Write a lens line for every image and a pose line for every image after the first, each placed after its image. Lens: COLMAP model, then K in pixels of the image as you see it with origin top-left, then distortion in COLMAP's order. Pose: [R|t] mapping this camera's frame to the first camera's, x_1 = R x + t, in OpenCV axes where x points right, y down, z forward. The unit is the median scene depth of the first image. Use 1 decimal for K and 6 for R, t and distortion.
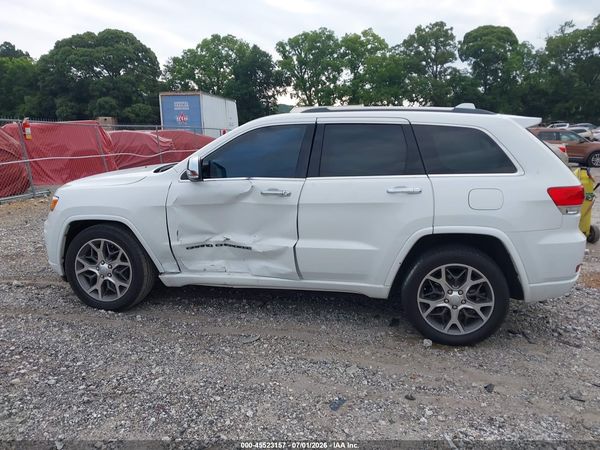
lens RADIAL K [[494.7, 0, 300.0], [0, 494.7, 225.0], [0, 0, 1]] dist [0.024108, -0.009609]
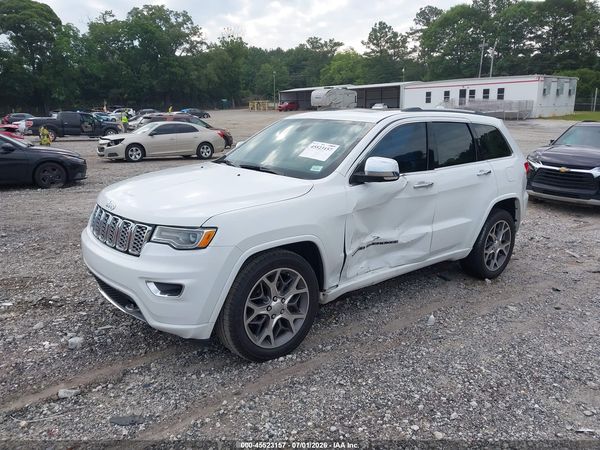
lens RADIAL K [[494.7, 0, 300.0], [0, 494.7, 225.0], [0, 0, 1]] dist [0.024108, -0.009609]
pose [[0.593814, -0.165174, 0.787466, -0.958043], [0.137699, 0.985125, 0.102797, -0.113155], [-0.792732, 0.047391, 0.607725, 0.477993]]
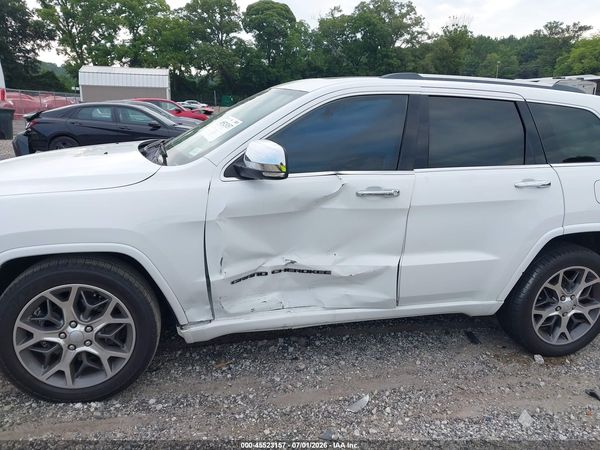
lens RADIAL K [[479.8, 0, 305.4], [0, 479.8, 221.7], [0, 0, 1]] dist [0.012014, 0.000803]
pose [[0.888377, -0.075693, 0.452832, -0.395669], [0.046985, 0.996126, 0.074330, -0.069539], [-0.456704, -0.044756, 0.888492, 0.382115]]
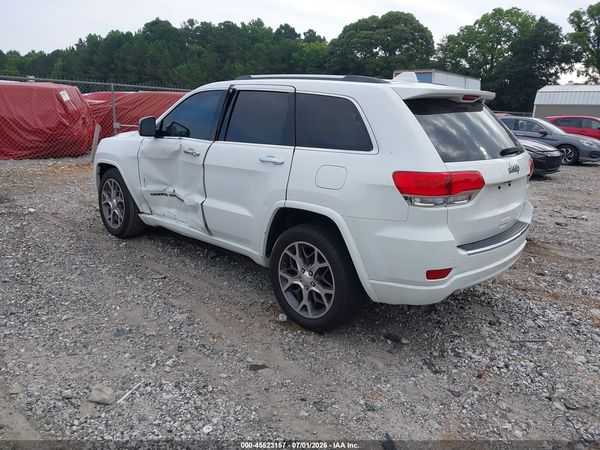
lens RADIAL K [[479.4, 0, 312.8], [0, 479.4, 226.5], [0, 0, 1]] dist [0.056068, -0.012144]
pose [[0.850688, 0.160334, -0.500622, 0.640726], [-0.136729, 0.987059, 0.083787, -0.024945], [0.507577, -0.002827, 0.861602, 0.175761]]
